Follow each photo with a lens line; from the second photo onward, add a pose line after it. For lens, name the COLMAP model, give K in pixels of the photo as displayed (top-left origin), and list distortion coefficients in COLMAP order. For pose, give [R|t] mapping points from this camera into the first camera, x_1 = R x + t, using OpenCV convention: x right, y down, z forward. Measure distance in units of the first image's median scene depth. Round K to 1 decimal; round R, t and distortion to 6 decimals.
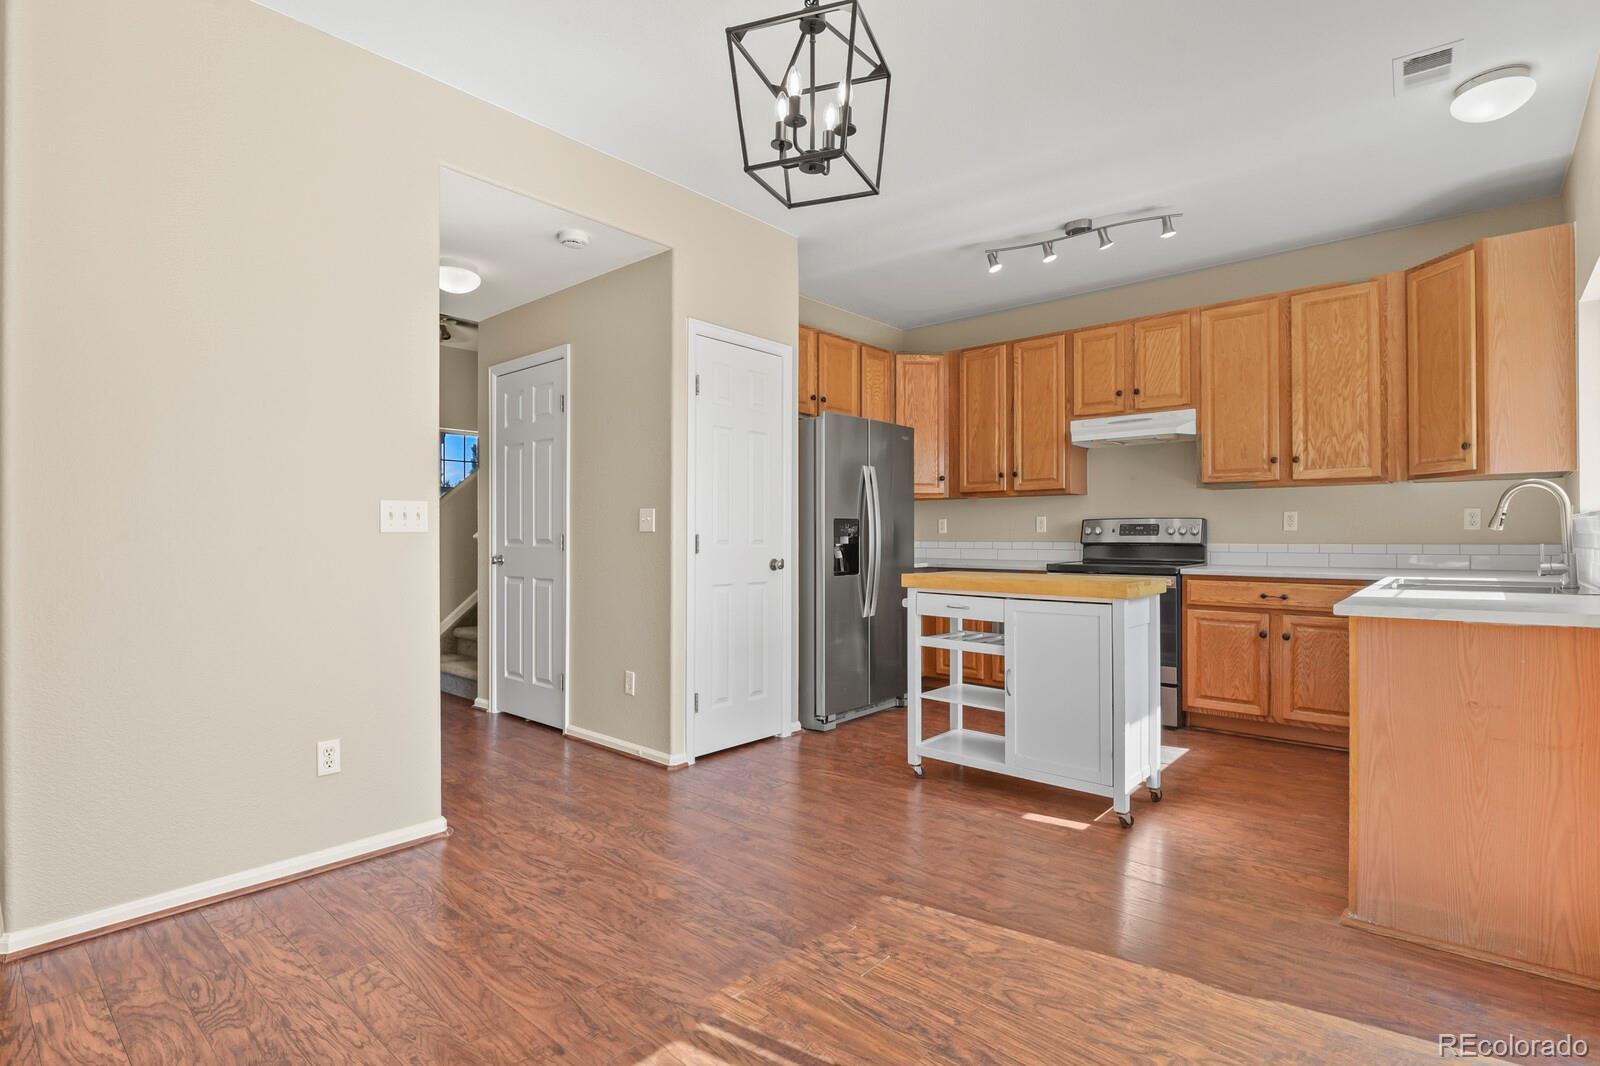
lens RADIAL K [[774.1, 0, 809.5], [0, 774.1, 535.6], [0, 0, 1]] dist [-0.008894, -0.006114]
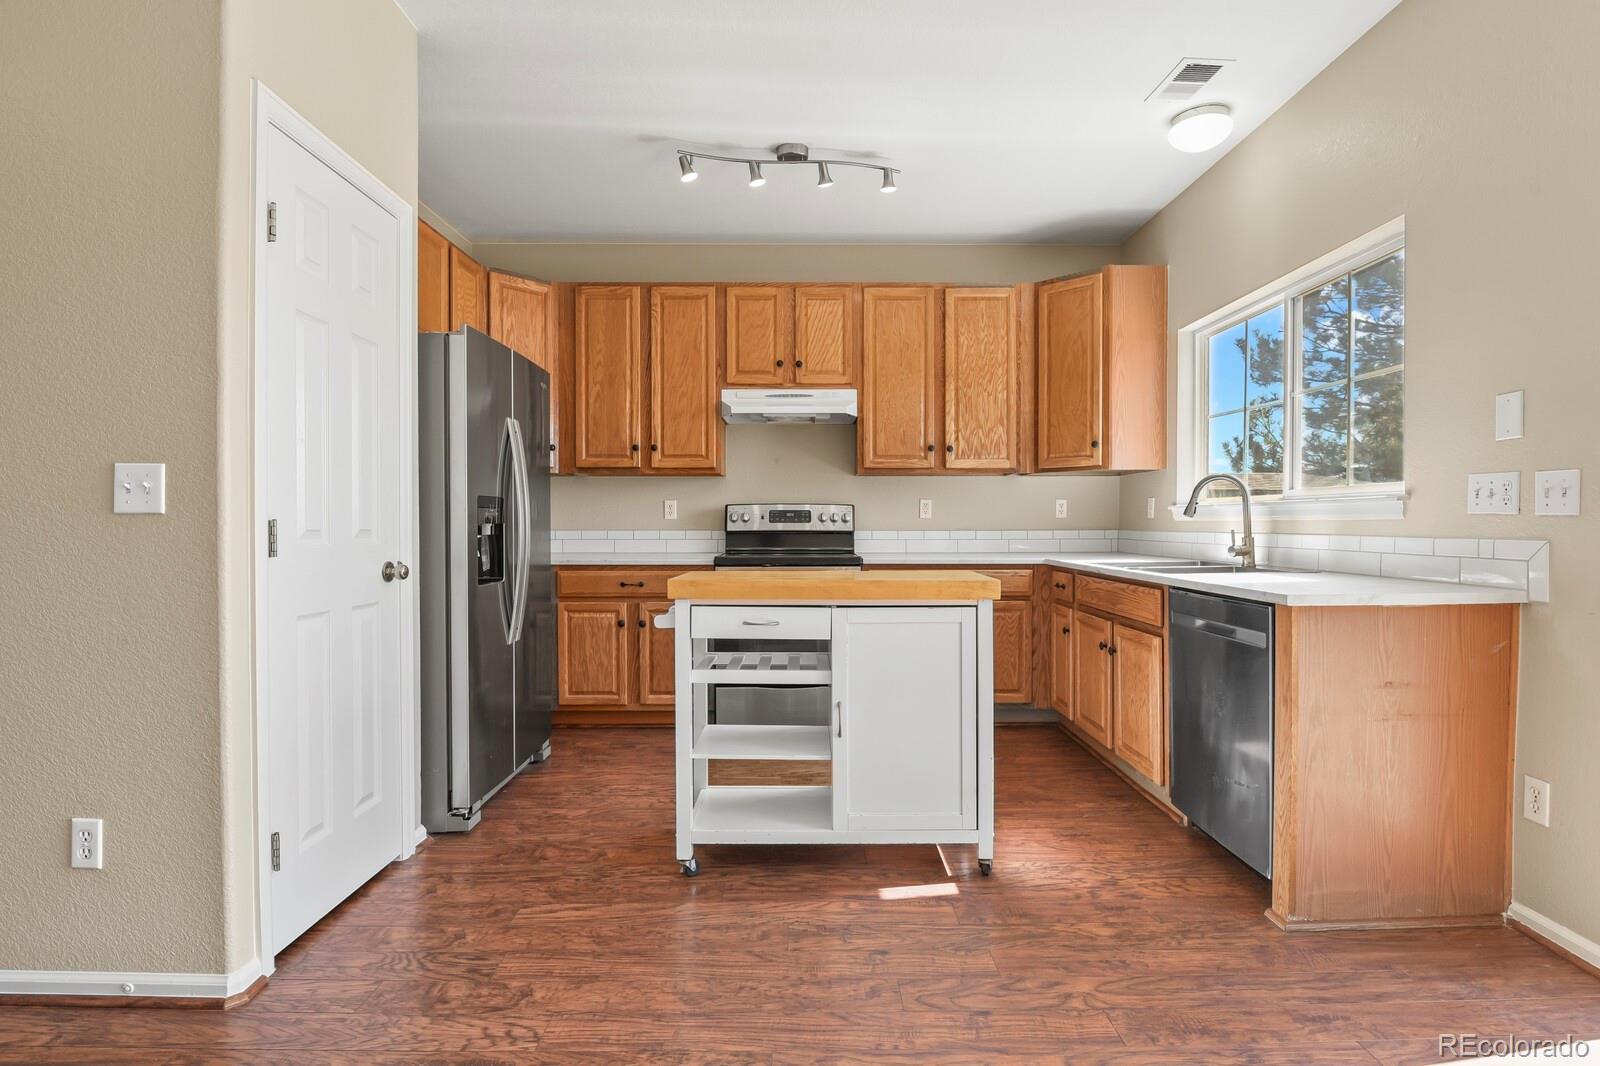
lens RADIAL K [[774.1, 0, 810.5], [0, 774.1, 534.5], [0, 0, 1]] dist [-0.008894, -0.006114]
pose [[0.750001, -0.008905, 0.661376, -0.193525], [0.000421, 0.999916, 0.012986, 0.002097], [-0.661436, -0.009461, 0.749942, 0.355990]]
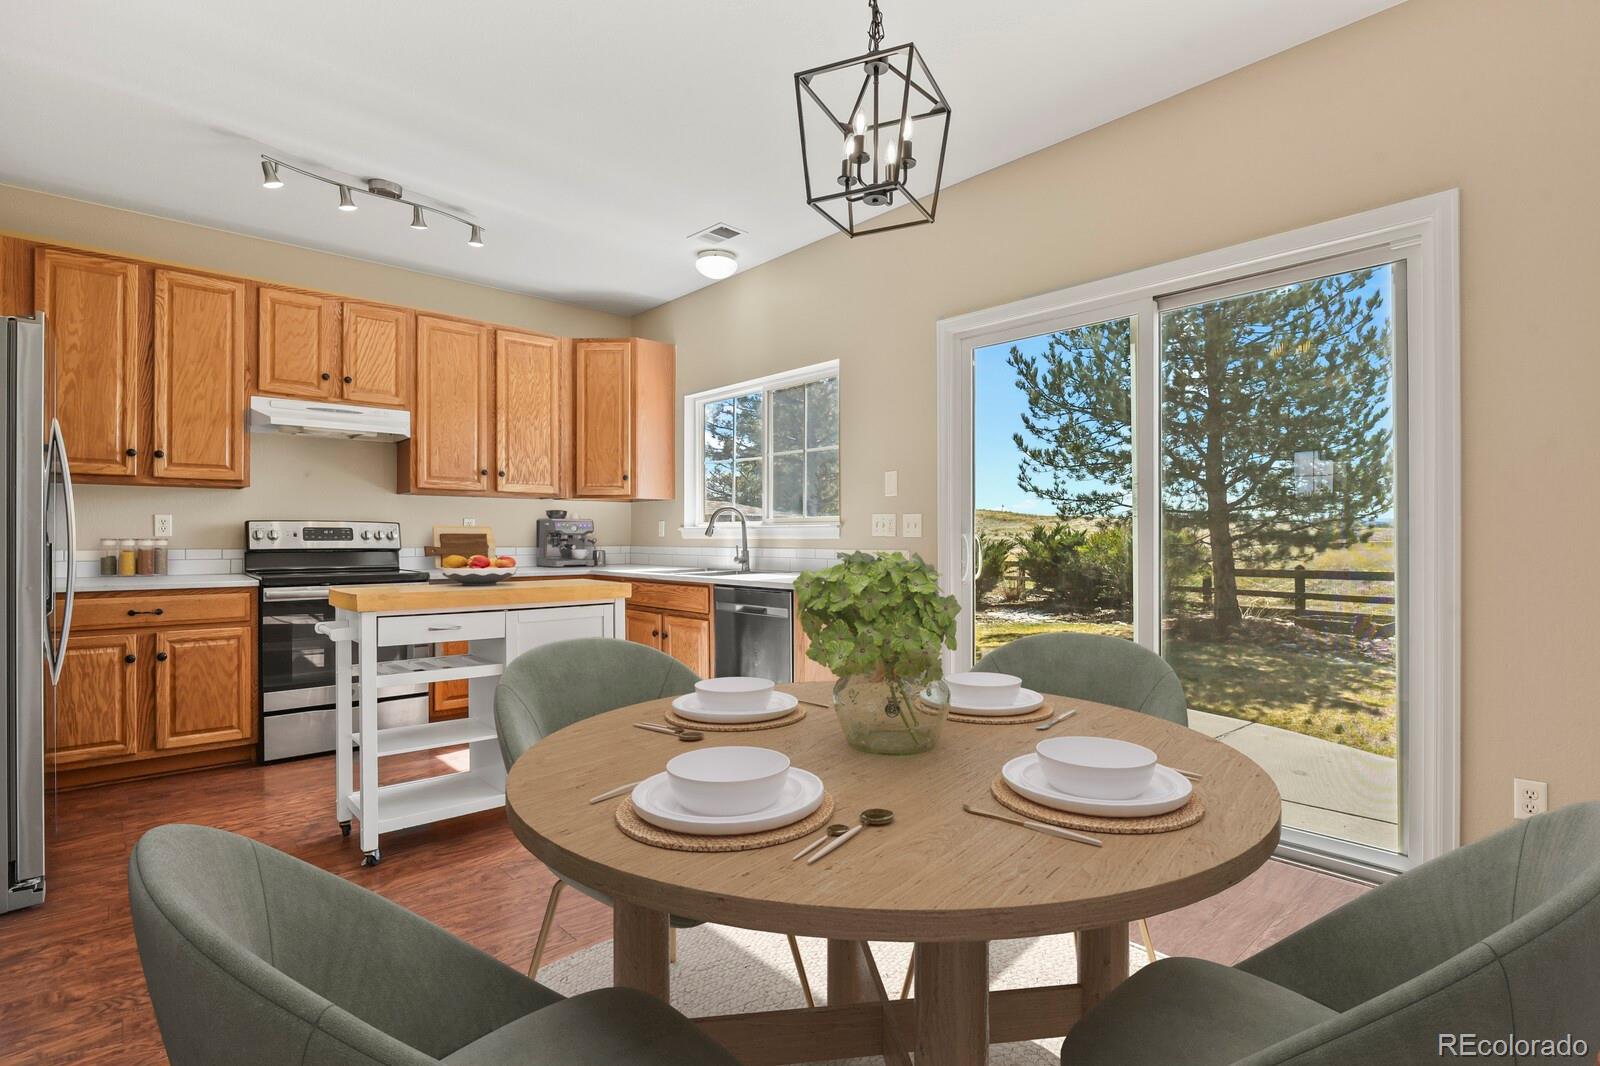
lens RADIAL K [[774.1, 0, 814.7], [0, 774.1, 538.6], [0, 0, 1]] dist [-0.008894, -0.006114]
pose [[0.111265, 0.001392, 0.993790, -0.465772], [0.001550, 0.999998, -0.001574, -0.000321], [-0.993790, 0.001715, 0.111262, 0.418465]]
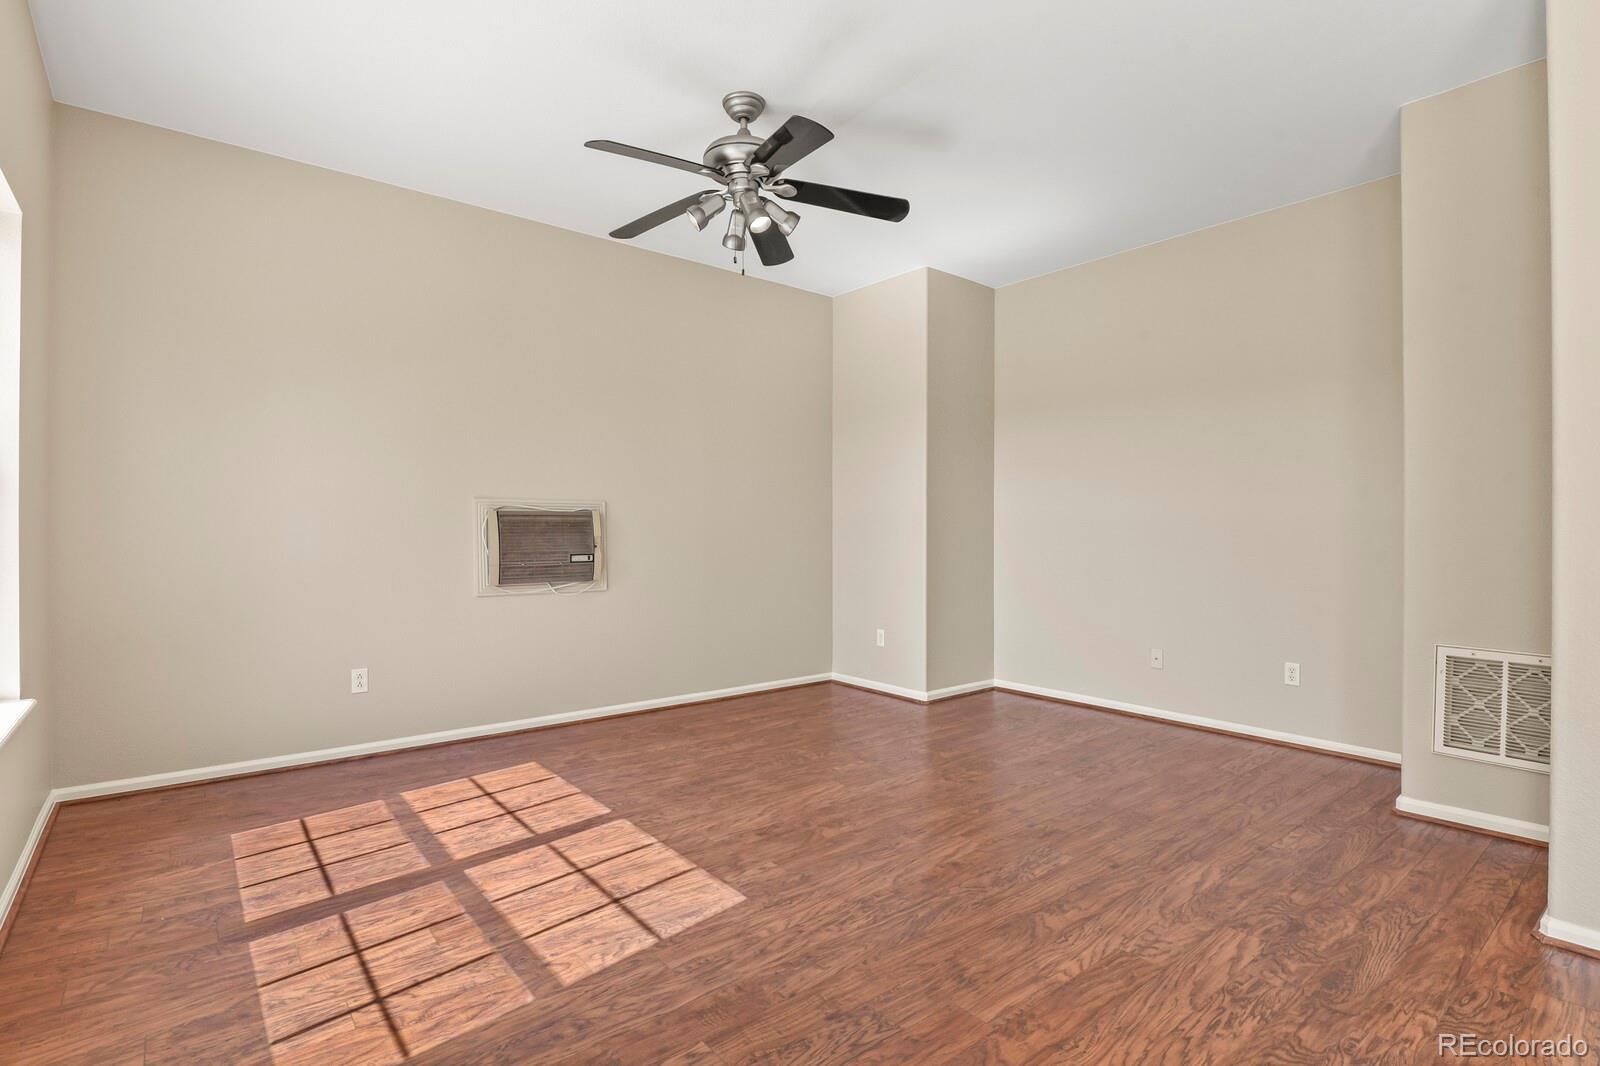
lens RADIAL K [[774.1, 0, 788.0], [0, 774.1, 520.2], [0, 0, 1]] dist [-0.008894, -0.006114]
pose [[-0.176225, -0.019705, -0.984153, 0.064527], [-0.003819, 0.999806, -0.019334, 0.007329], [0.984343, 0.000351, -0.176266, 0.080690]]
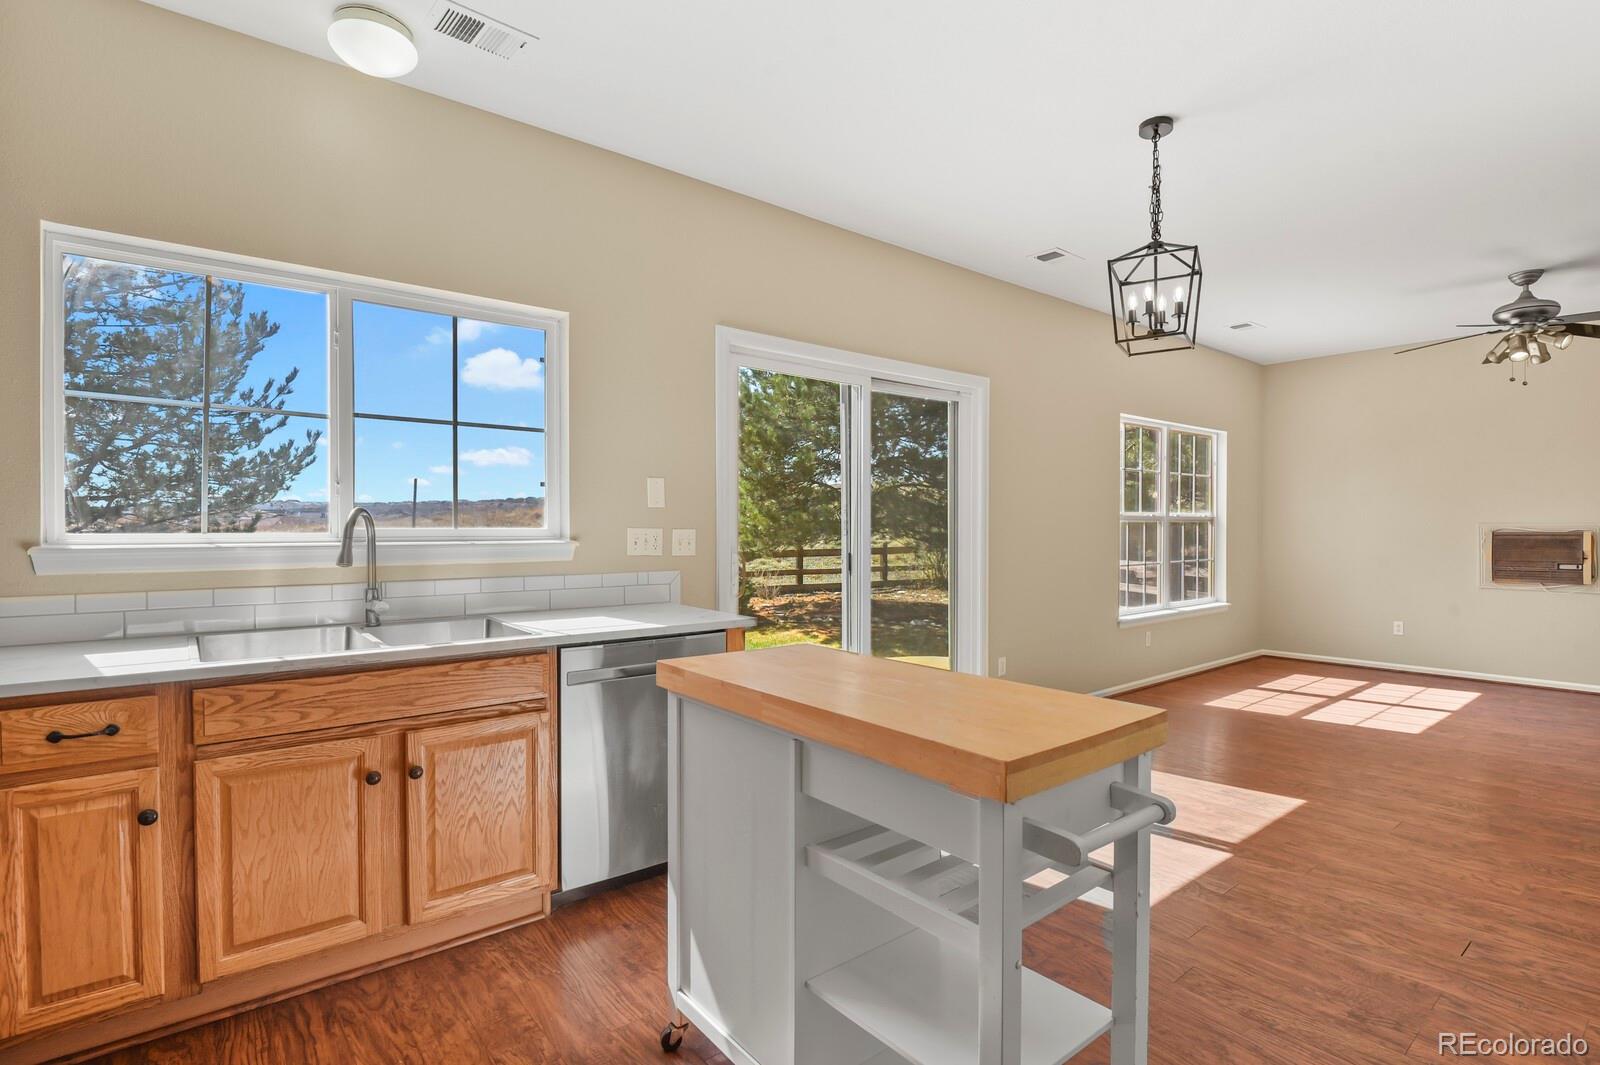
lens RADIAL K [[774.1, 0, 815.0], [0, 774.1, 540.2], [0, 0, 1]] dist [-0.008894, -0.006114]
pose [[-0.985815, -0.001935, 0.167824, 0.191710], [0.001121, 0.999835, 0.018114, -0.034276], [-0.167831, 0.018045, -0.985651, 1.186166]]
